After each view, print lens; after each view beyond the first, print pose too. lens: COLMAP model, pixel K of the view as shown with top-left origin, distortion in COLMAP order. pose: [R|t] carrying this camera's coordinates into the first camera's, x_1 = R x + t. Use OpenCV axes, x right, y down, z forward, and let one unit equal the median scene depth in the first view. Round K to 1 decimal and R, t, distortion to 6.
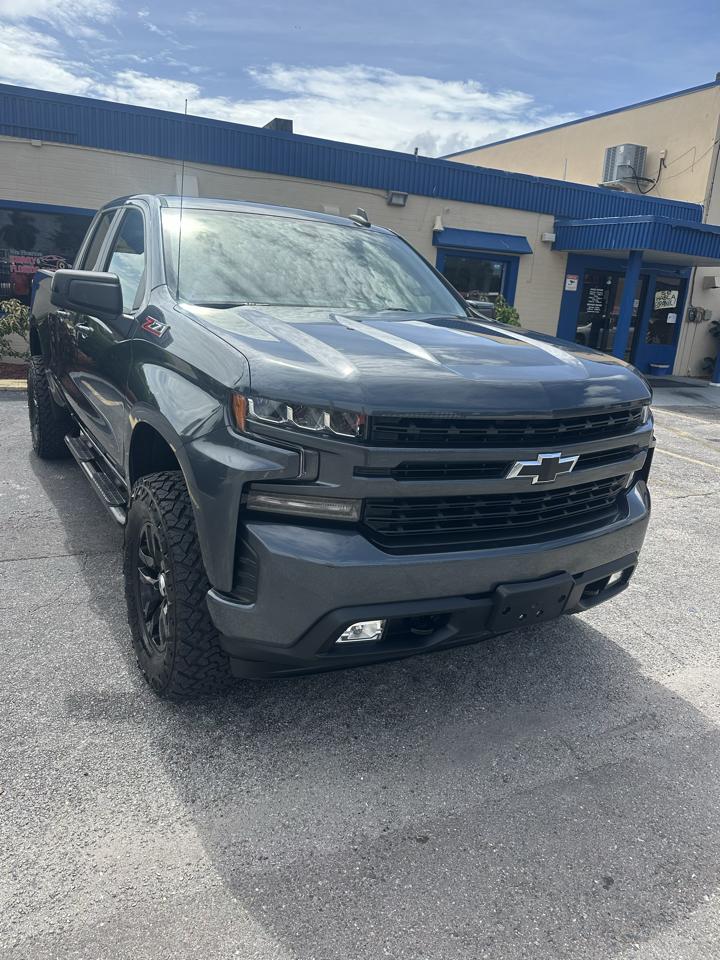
lens RADIAL K [[682.6, 0, 362.8], [0, 682.6, 469.8], [0, 0, 1]] dist [0.028148, -0.033827]
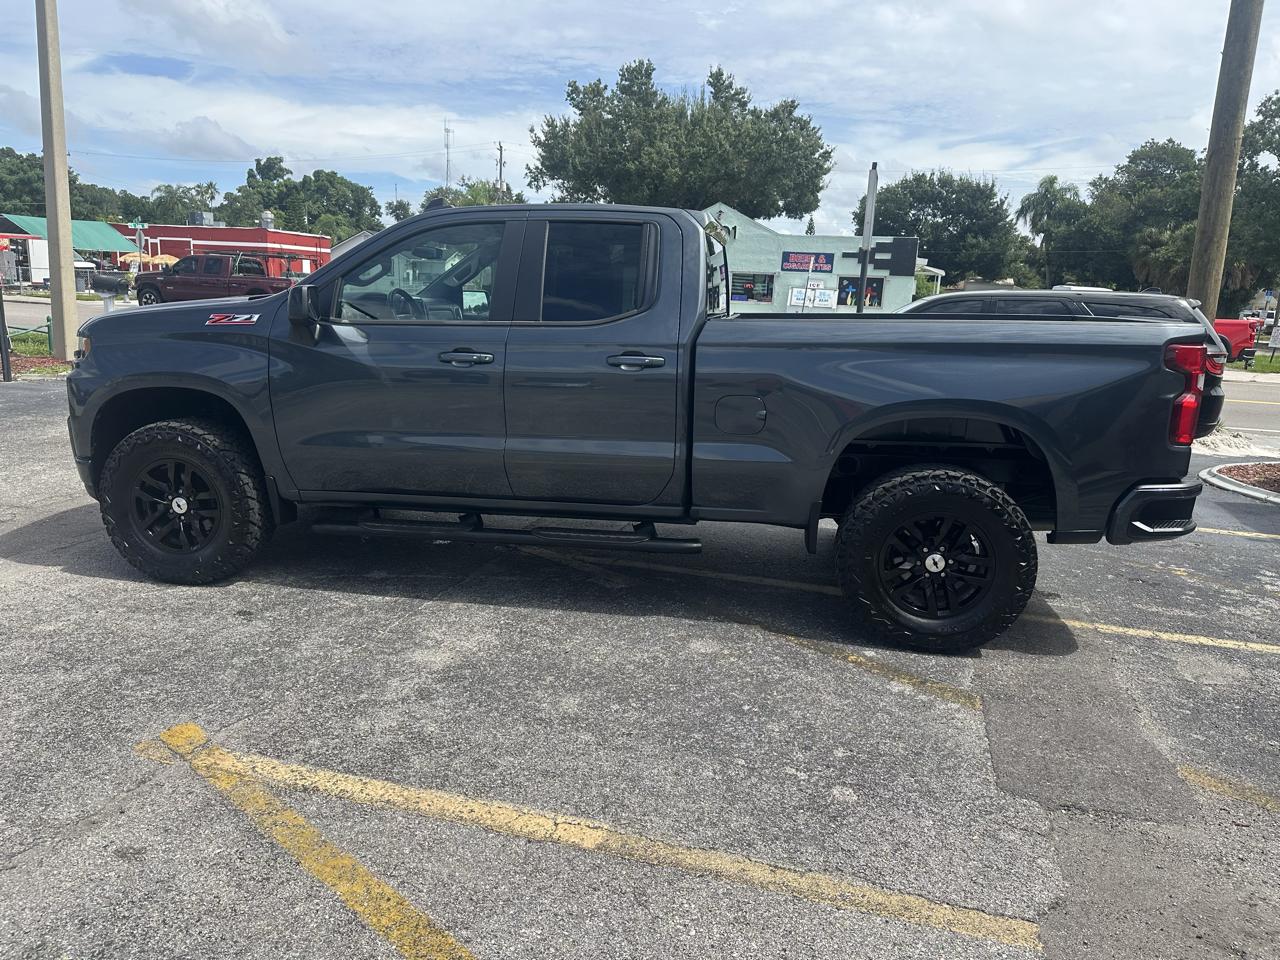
lens RADIAL K [[898.5, 0, 640.0], [0, 898.5, 480.0], [0, 0, 1]] dist [0.052435, -0.068999]
pose [[-0.638831, 0.064029, -0.766678, 0.468008], [-0.274950, 0.911718, 0.305243, -0.297257], [0.718539, 0.405797, -0.564828, 1.244166]]
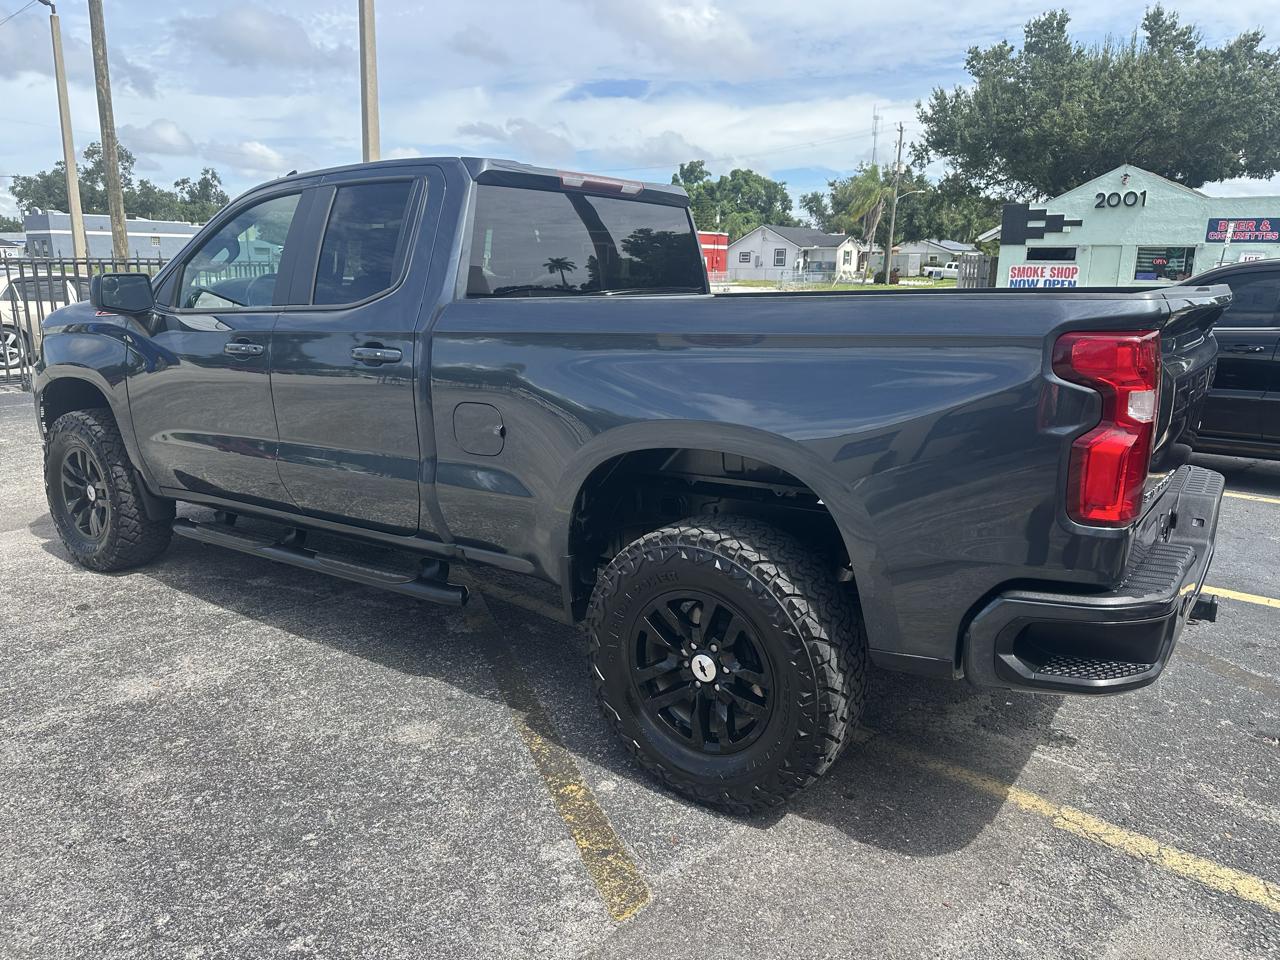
lens RADIAL K [[900.3, 0, 637.5], [0, 900.3, 479.6], [0, 0, 1]] dist [0.032253, -0.036233]
pose [[-0.910509, 0.016340, -0.413167, 0.043963], [-0.172358, 0.893274, 0.415157, -0.352236], [0.375855, 0.449216, -0.810517, 1.344349]]
